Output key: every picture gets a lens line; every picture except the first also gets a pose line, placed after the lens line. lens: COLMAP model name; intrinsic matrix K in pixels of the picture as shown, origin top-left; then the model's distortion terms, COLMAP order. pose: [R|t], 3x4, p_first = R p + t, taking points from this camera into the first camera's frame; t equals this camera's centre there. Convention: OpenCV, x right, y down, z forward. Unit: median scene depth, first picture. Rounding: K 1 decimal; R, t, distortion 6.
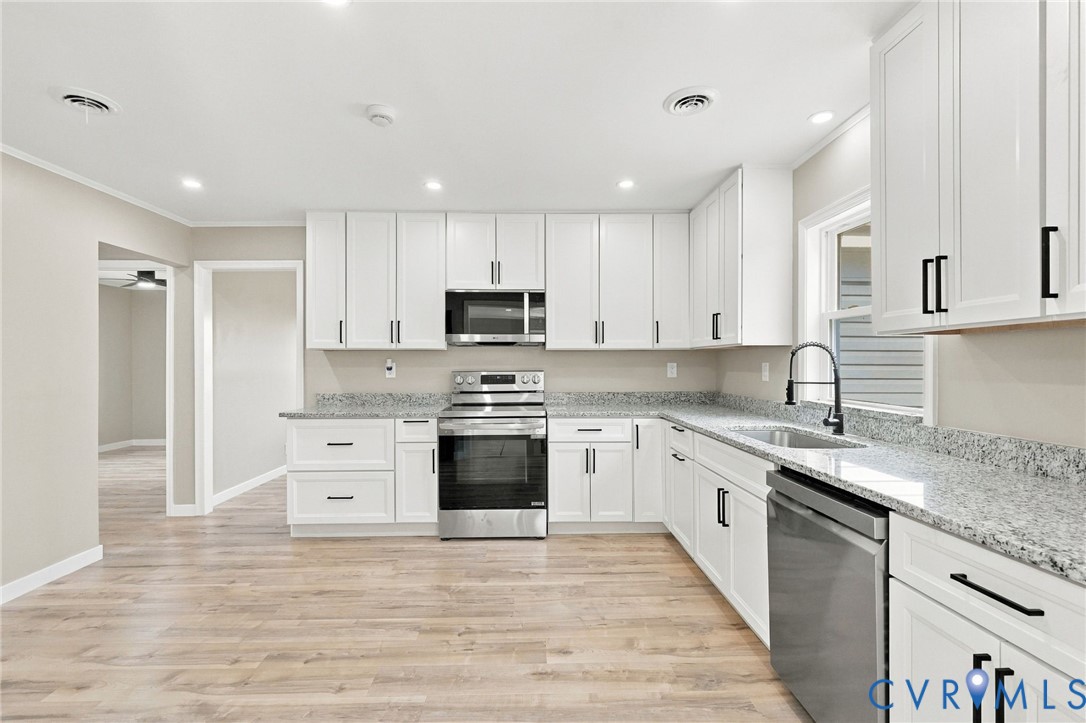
lens RADIAL K [[499.6, 0, 538.4], [0, 499.6, 361.8], [0, 0, 1]] dist [0.002347, -0.002028]
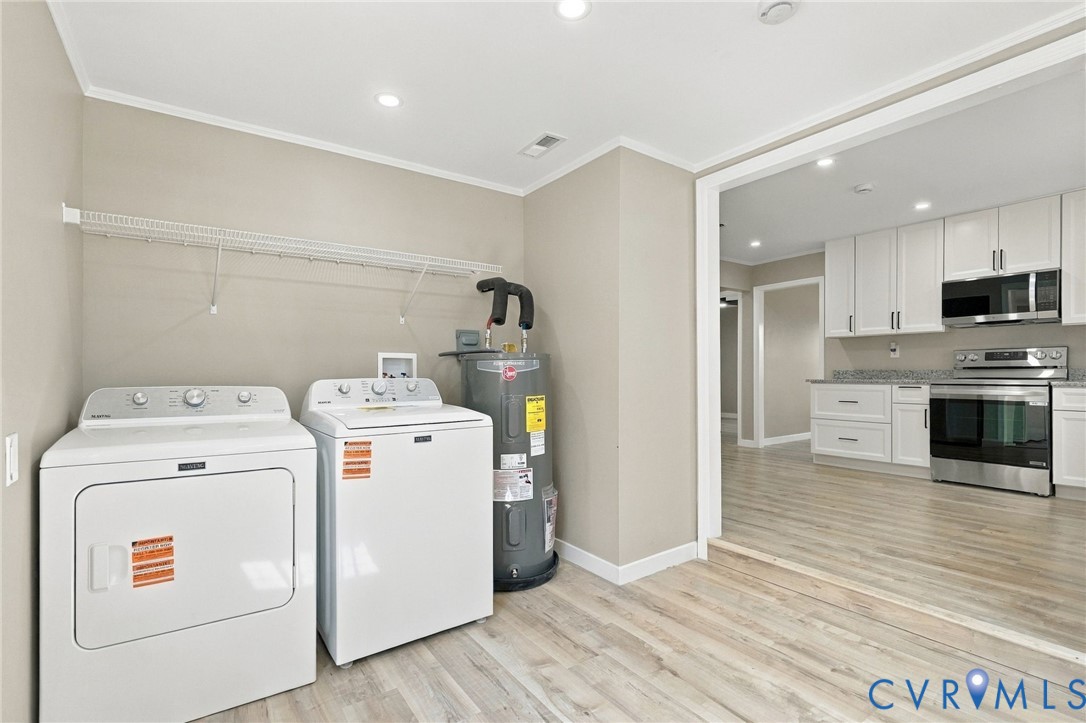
lens RADIAL K [[499.6, 0, 540.3], [0, 499.6, 376.9], [0, 0, 1]] dist [0.002347, -0.002028]
pose [[0.556960, 0.008011, -0.830501, 0.299498], [0.006746, 0.999877, 0.014169, 0.067062], [0.830512, -0.013494, 0.556837, -0.527208]]
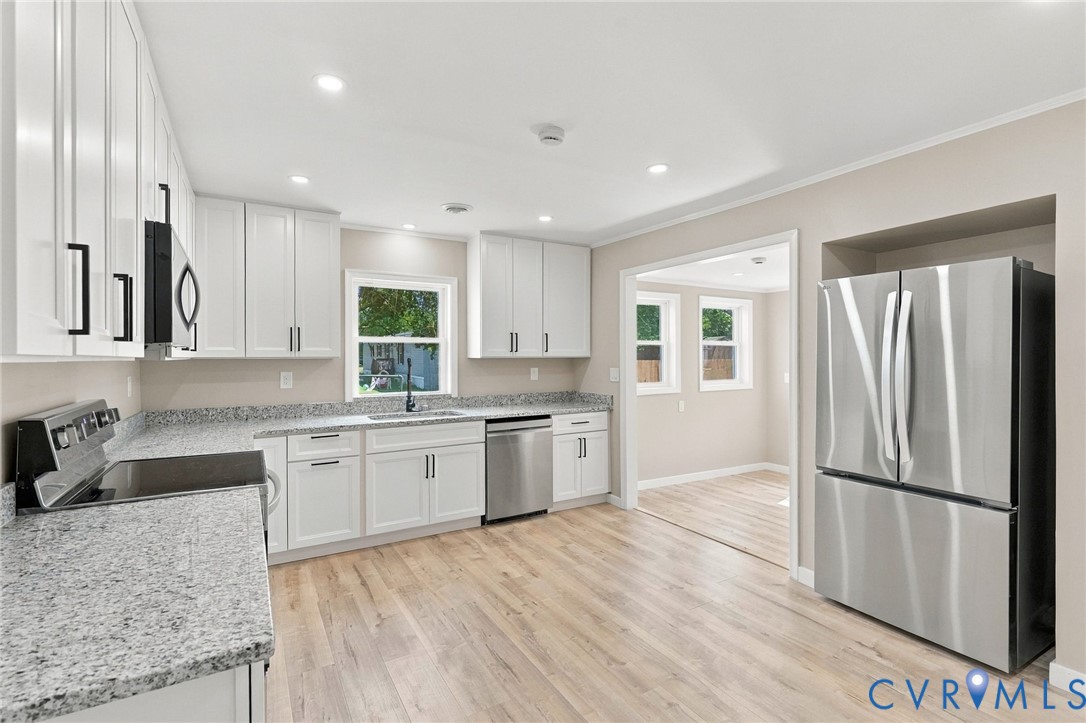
lens RADIAL K [[499.6, 0, 541.0], [0, 499.6, 353.4], [0, 0, 1]] dist [0.002347, -0.002028]
pose [[-0.489531, 0.007986, 0.871949, -0.771756], [0.003509, 0.999968, -0.007189, -0.029416], [-0.871979, -0.000460, -0.489543, 0.986347]]
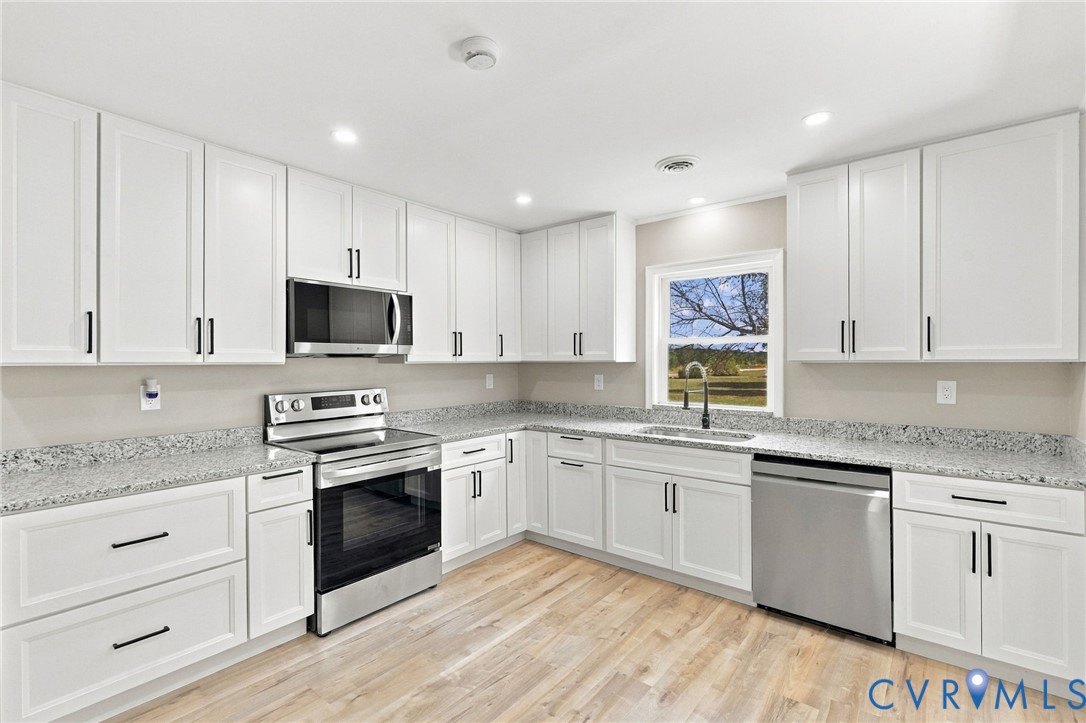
lens RADIAL K [[499.6, 0, 542.6], [0, 499.6, 359.7], [0, 0, 1]] dist [0.002347, -0.002028]
pose [[0.645369, 0.000225, 0.763871, -0.524145], [0.001017, 0.999999, -0.001154, -0.031562], [-0.763870, 0.001522, 0.645368, 0.303988]]
